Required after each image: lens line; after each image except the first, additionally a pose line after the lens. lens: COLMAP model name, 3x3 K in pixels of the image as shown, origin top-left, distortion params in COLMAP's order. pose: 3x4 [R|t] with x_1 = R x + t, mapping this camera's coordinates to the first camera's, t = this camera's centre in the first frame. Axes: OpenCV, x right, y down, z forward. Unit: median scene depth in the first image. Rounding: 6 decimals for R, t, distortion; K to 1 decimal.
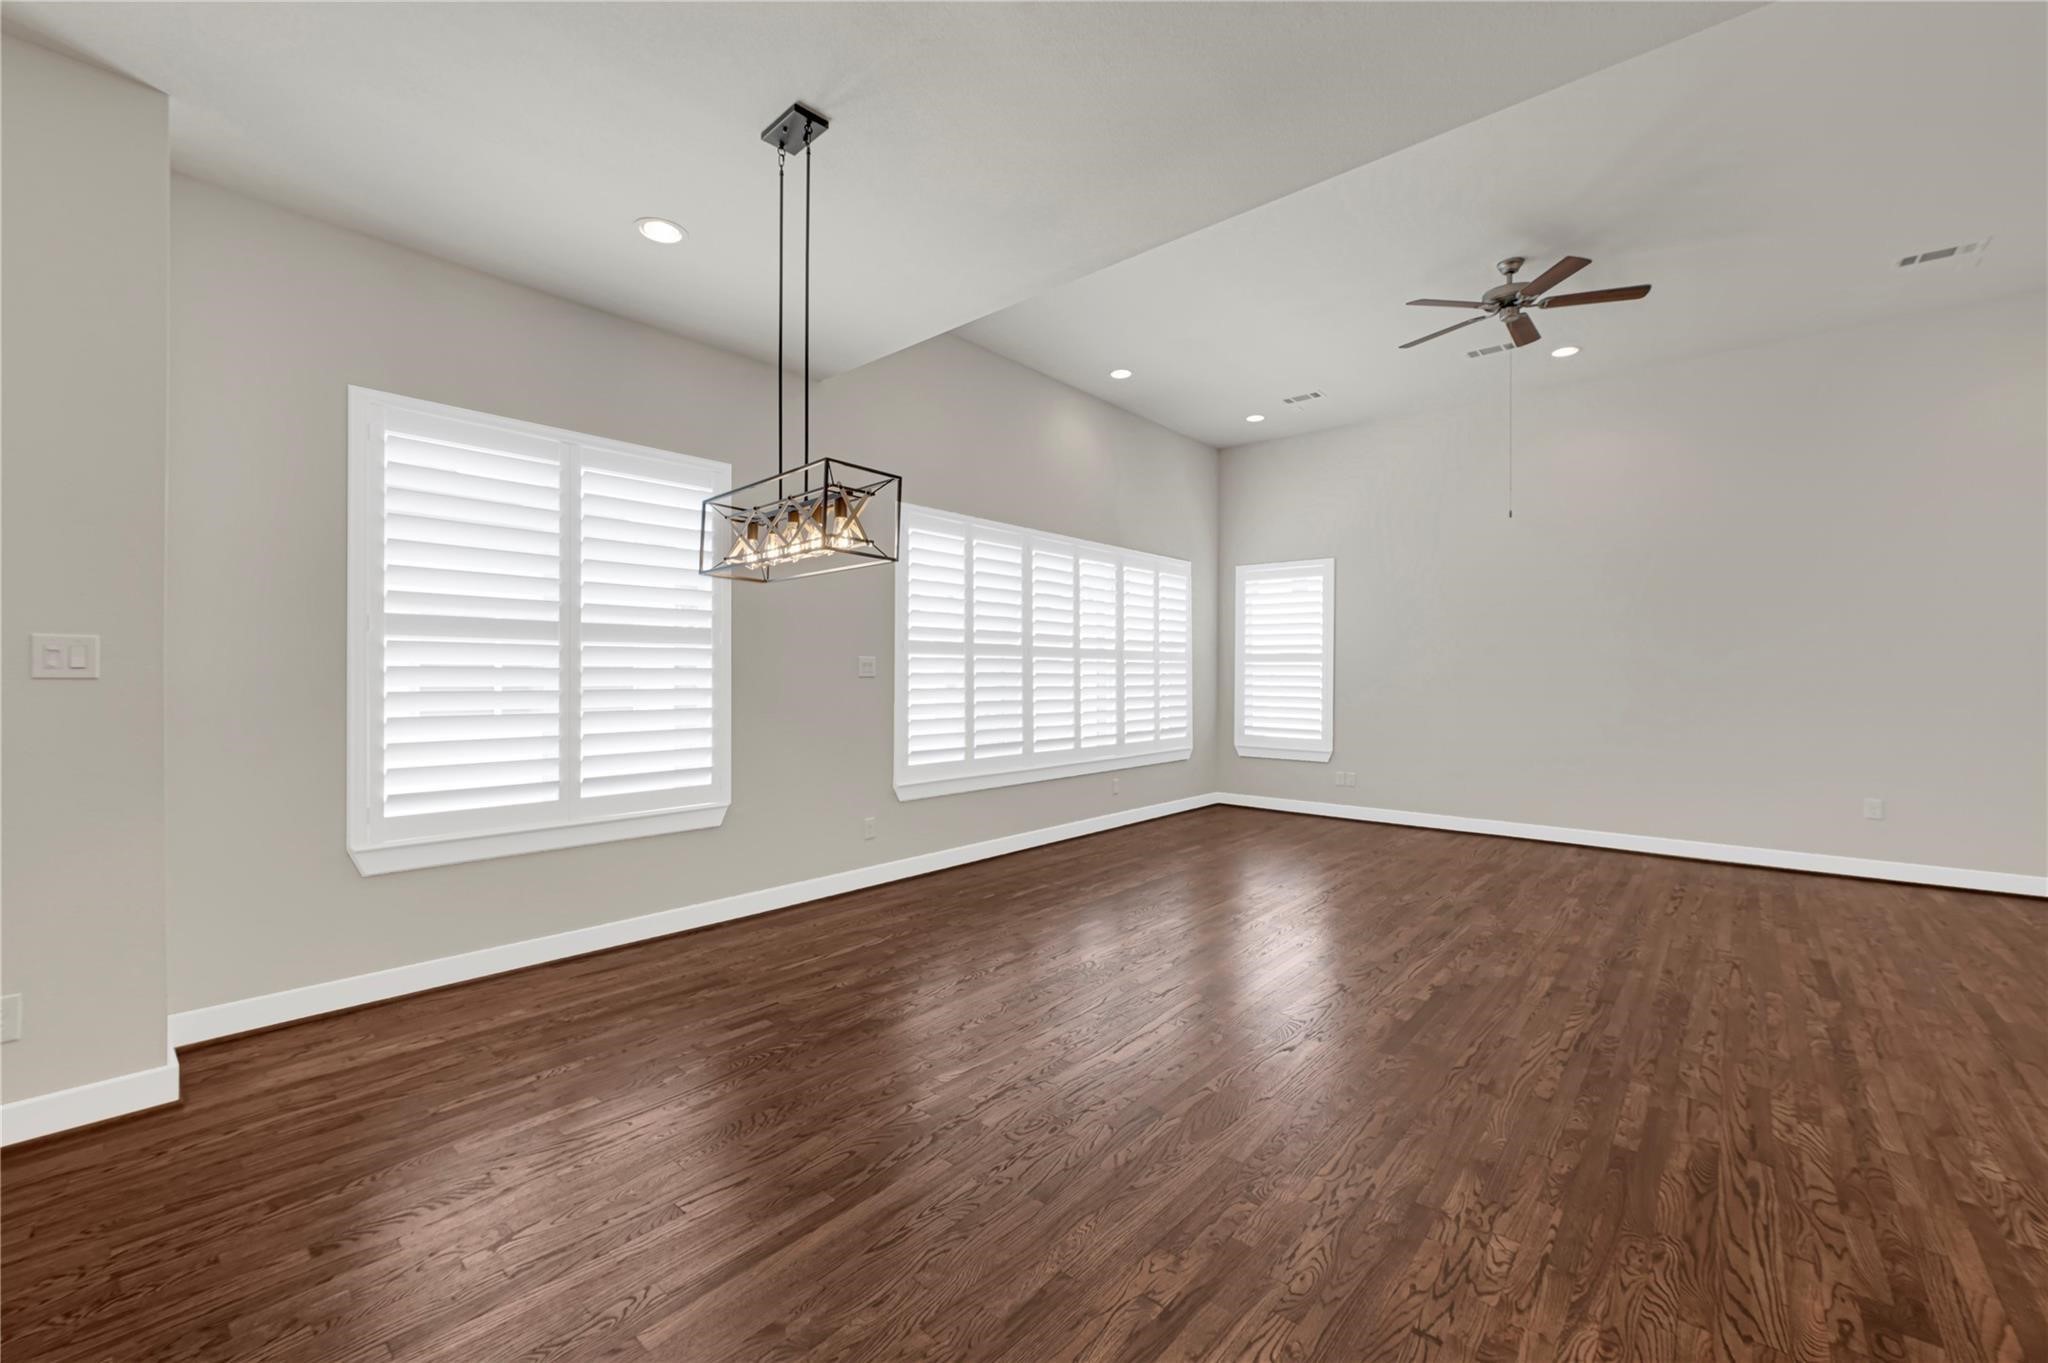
lens RADIAL K [[827.6, 0, 1032.4], [0, 827.6, 683.0], [0, 0, 1]] dist [0.000345, -0.001695]
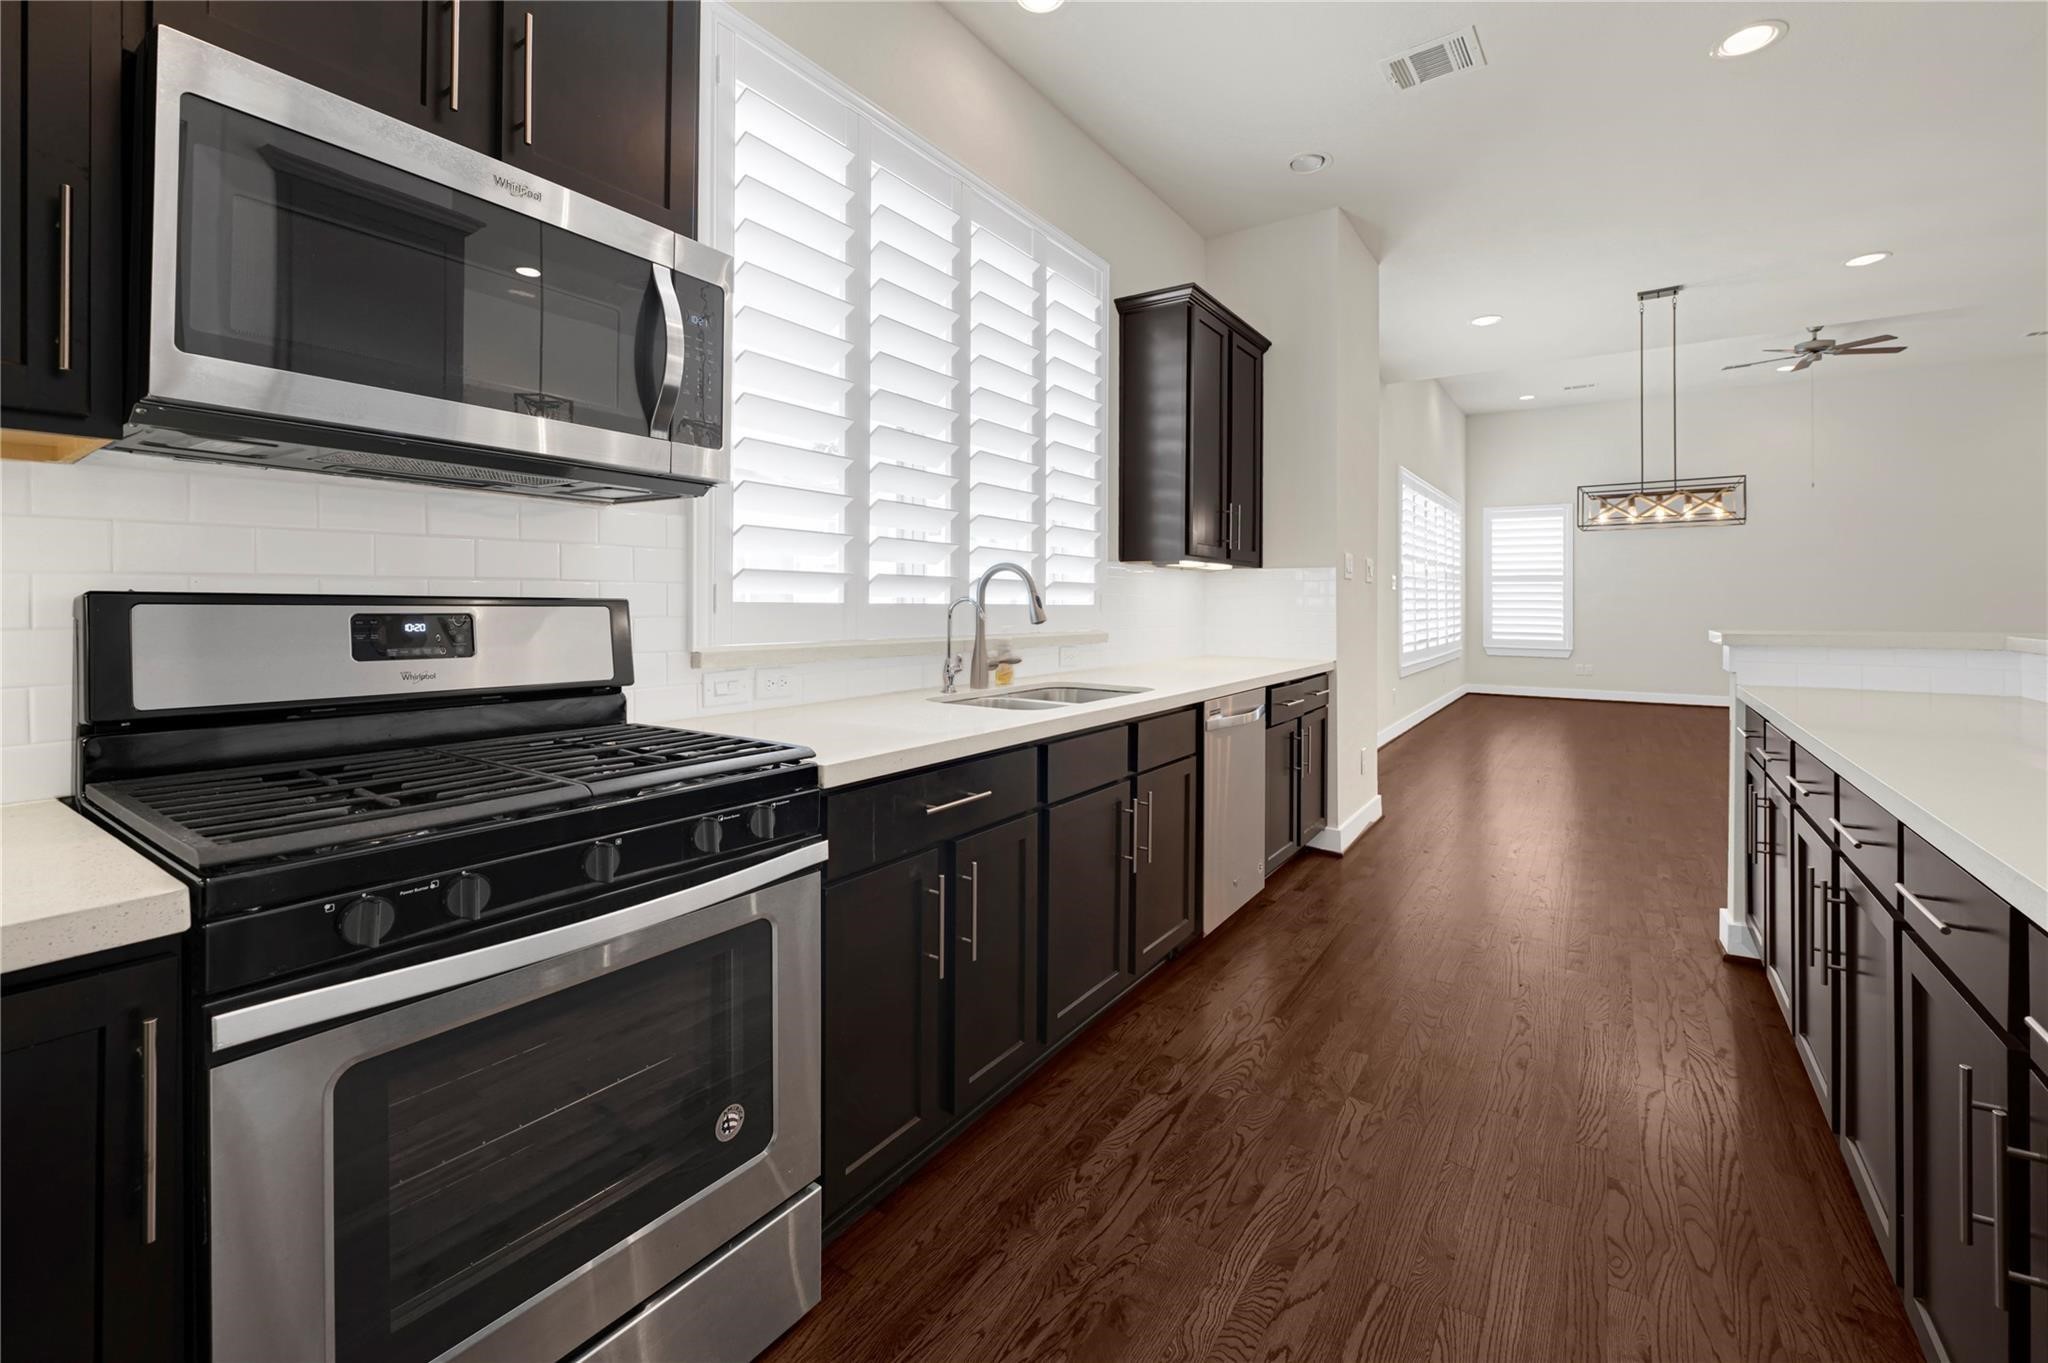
lens RADIAL K [[827.6, 0, 1038.7], [0, 827.6, 604.0], [0, 0, 1]] dist [0.000345, -0.001695]
pose [[0.993779, 0.002397, 0.111349, -1.220773], [-0.002229, 0.999996, -0.001631, 0.026854], [-0.111352, 0.001373, 0.993780, -0.448768]]
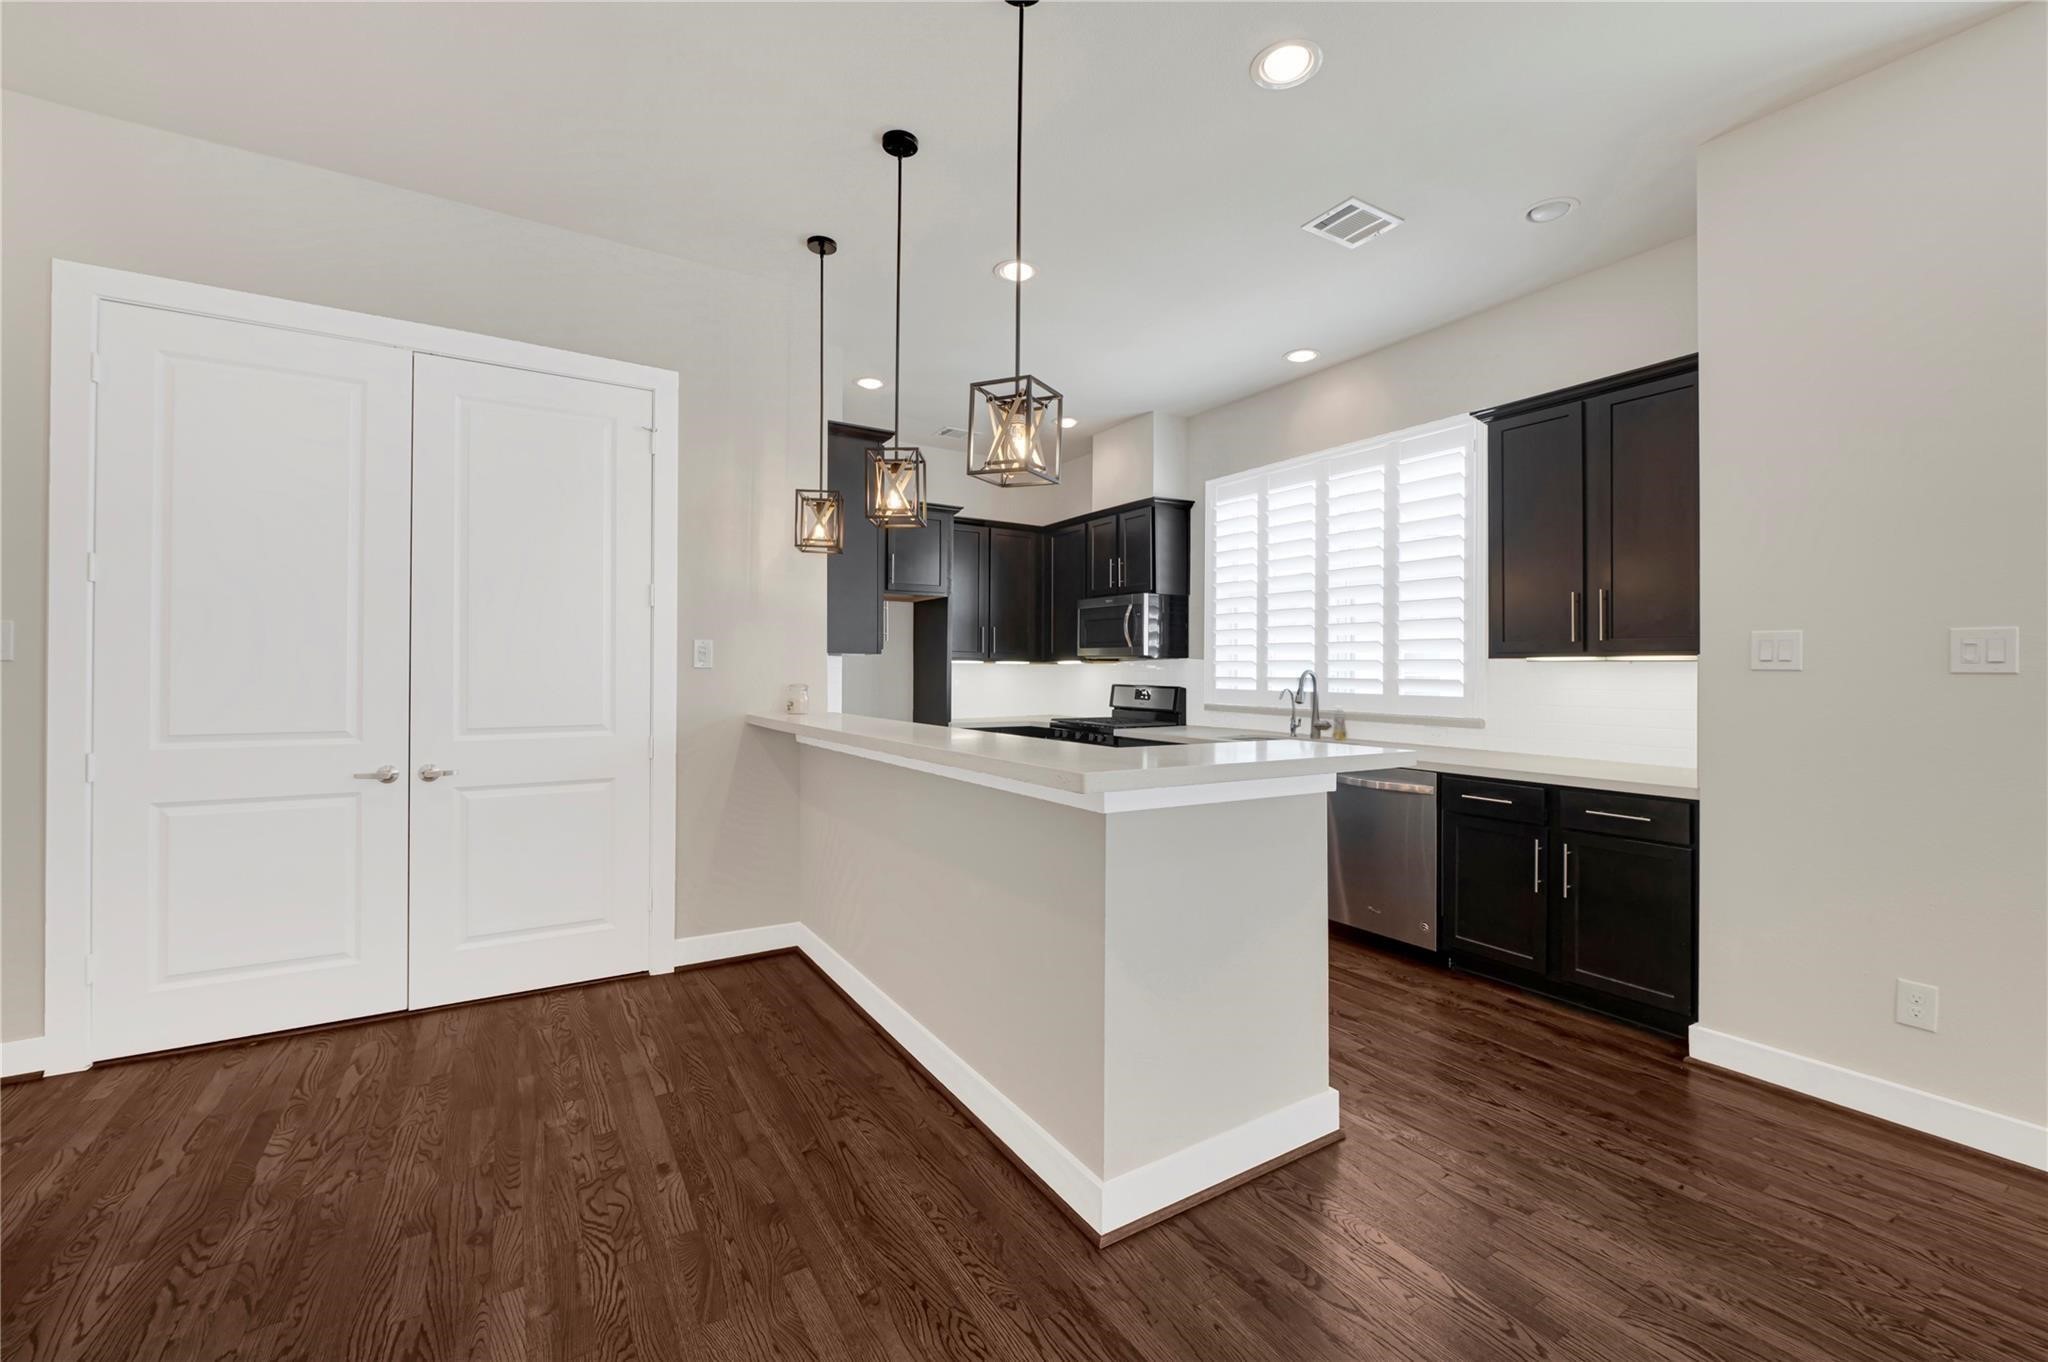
lens RADIAL K [[827.6, 0, 1012.1], [0, 827.6, 666.9], [0, 0, 1]] dist [0.000345, -0.001695]
pose [[-0.301580, -0.011615, -0.953370, 0.043774], [-0.012409, 0.999889, -0.008256, 0.005130], [0.953360, 0.009340, -0.301691, 0.134161]]
